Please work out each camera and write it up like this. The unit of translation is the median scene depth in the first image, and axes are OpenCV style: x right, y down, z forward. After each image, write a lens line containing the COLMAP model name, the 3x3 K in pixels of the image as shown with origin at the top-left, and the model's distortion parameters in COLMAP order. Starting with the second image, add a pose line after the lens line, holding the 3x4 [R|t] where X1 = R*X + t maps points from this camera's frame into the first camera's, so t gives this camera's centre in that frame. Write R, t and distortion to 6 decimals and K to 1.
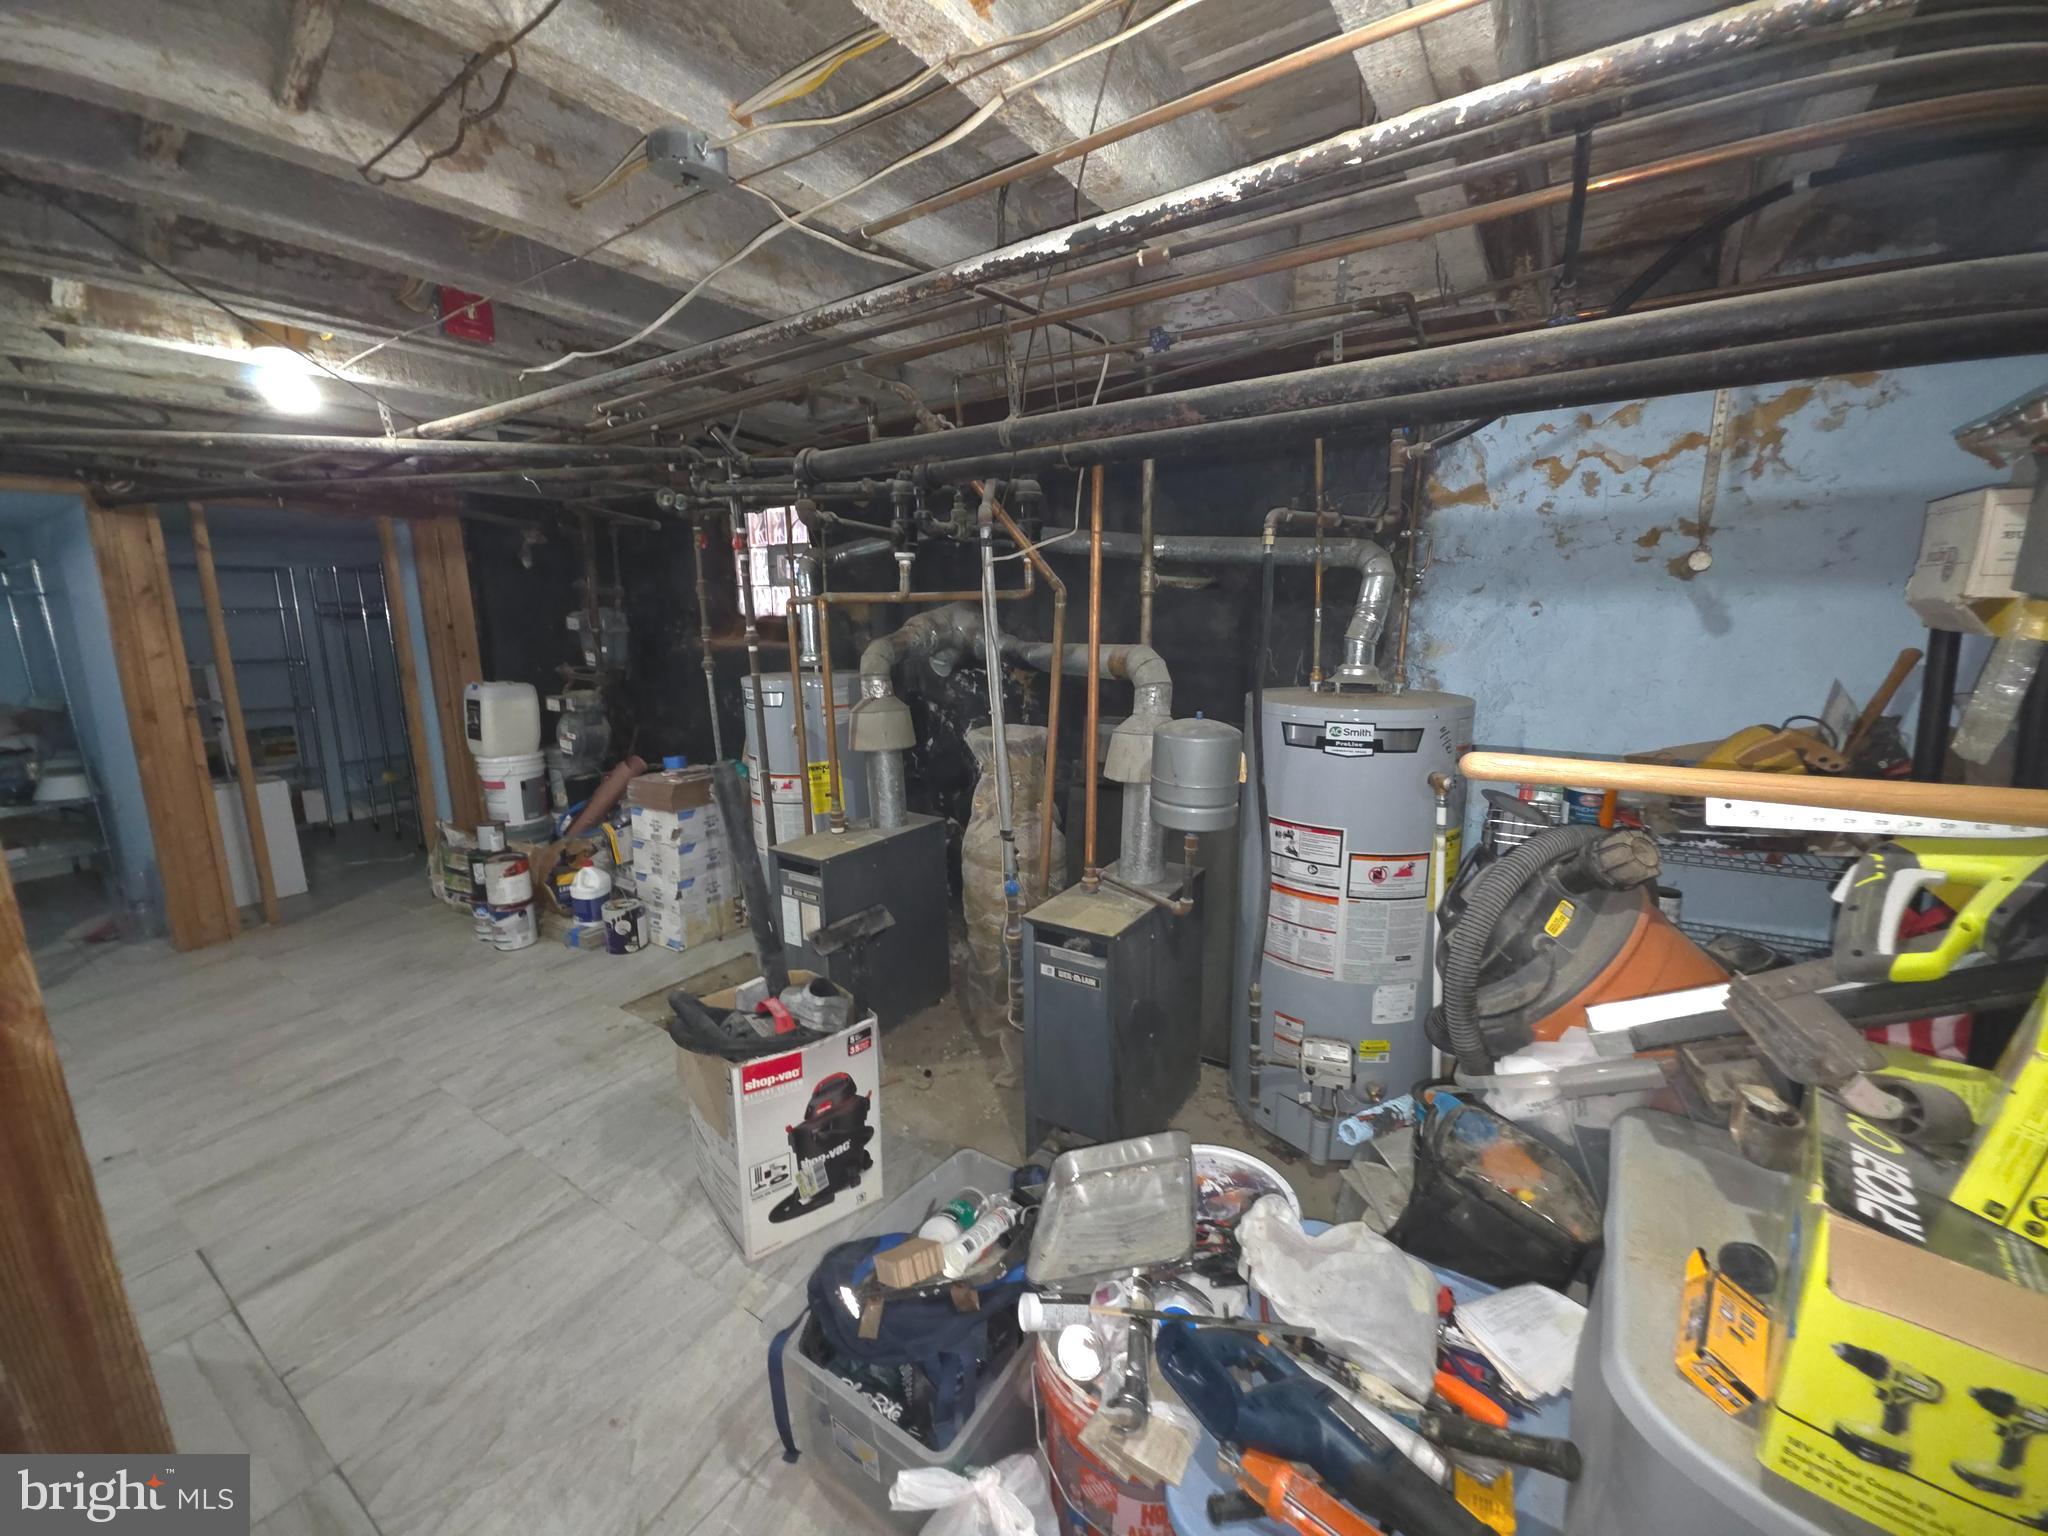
lens RADIAL K [[812.2, 0, 1028.4], [0, 812.2, 764.8], [0, 0, 1]] dist [0.007319, -0.005868]
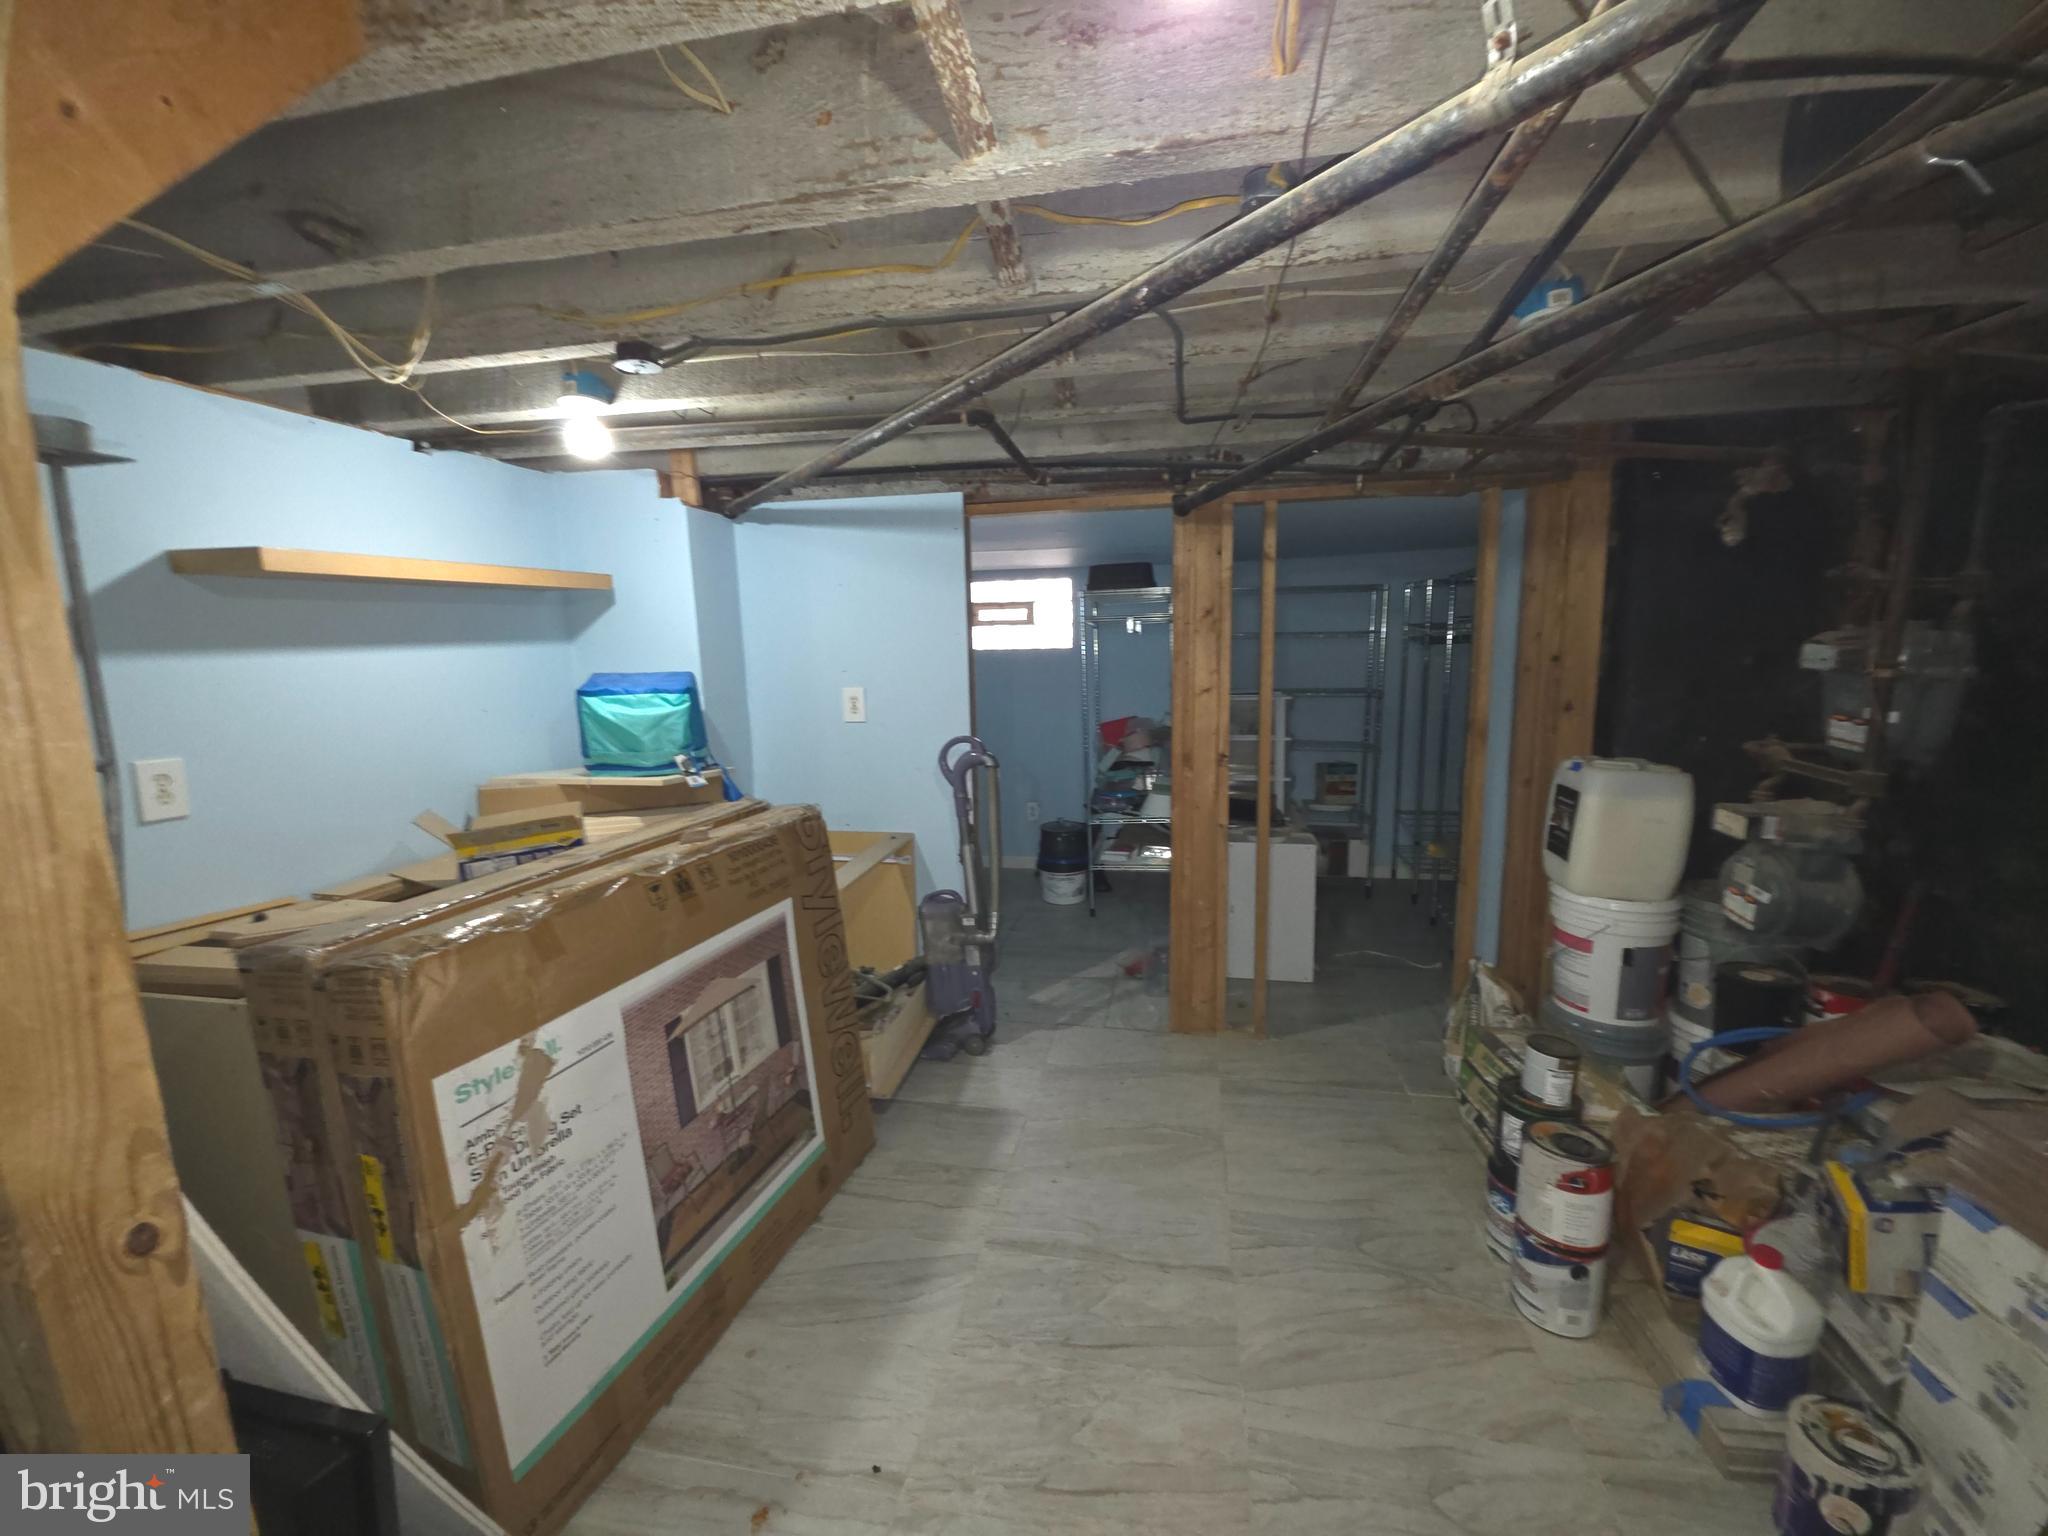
lens RADIAL K [[812.2, 0, 1018.6], [0, 812.2, 763.6], [0, 0, 1]] dist [0.007319, -0.005868]
pose [[0.373925, 0.134805, -0.917610, -0.301187], [-0.157485, 0.984241, 0.080419, -0.080481], [0.913990, 0.114439, 0.389262, 0.418234]]
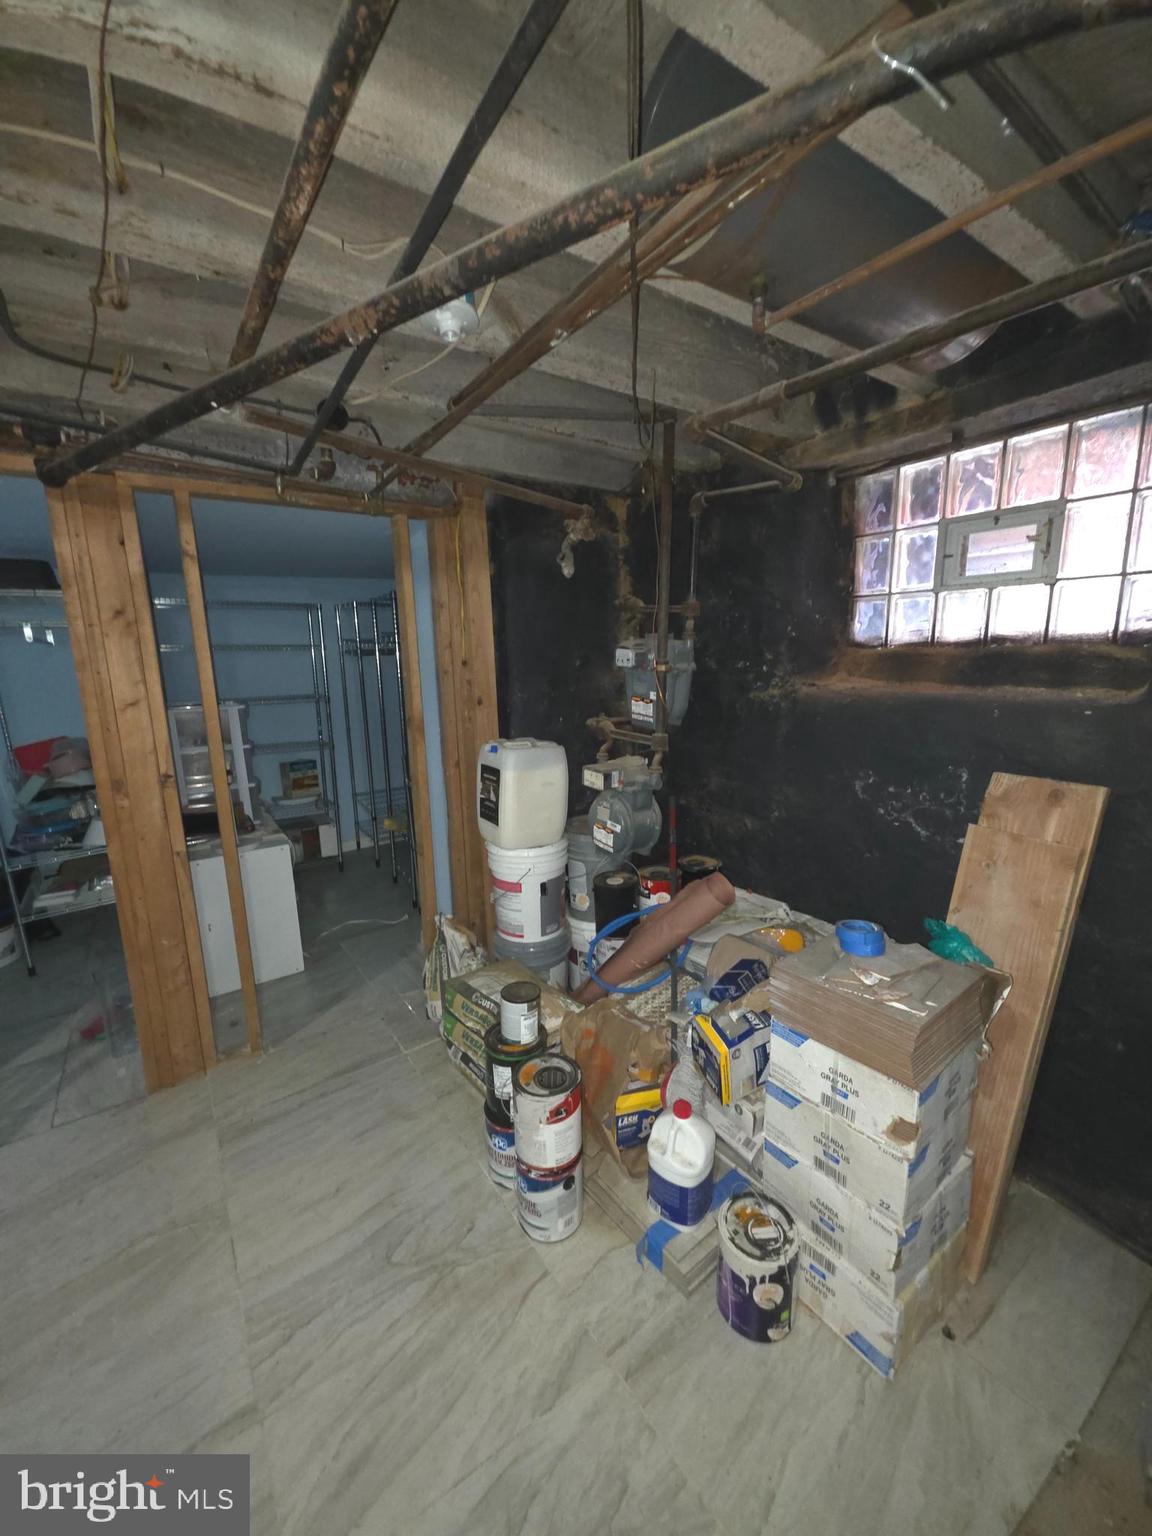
lens RADIAL K [[609.1, 0, 581.1], [0, 609.1, 764.7], [0, 0, 1]] dist [0.007319, -0.005868]
pose [[0.931591, 0.055515, -0.359243, -0.412967], [-0.055377, 0.998408, 0.010681, -0.090217], [0.359265, 0.009943, 0.933183, 0.527000]]
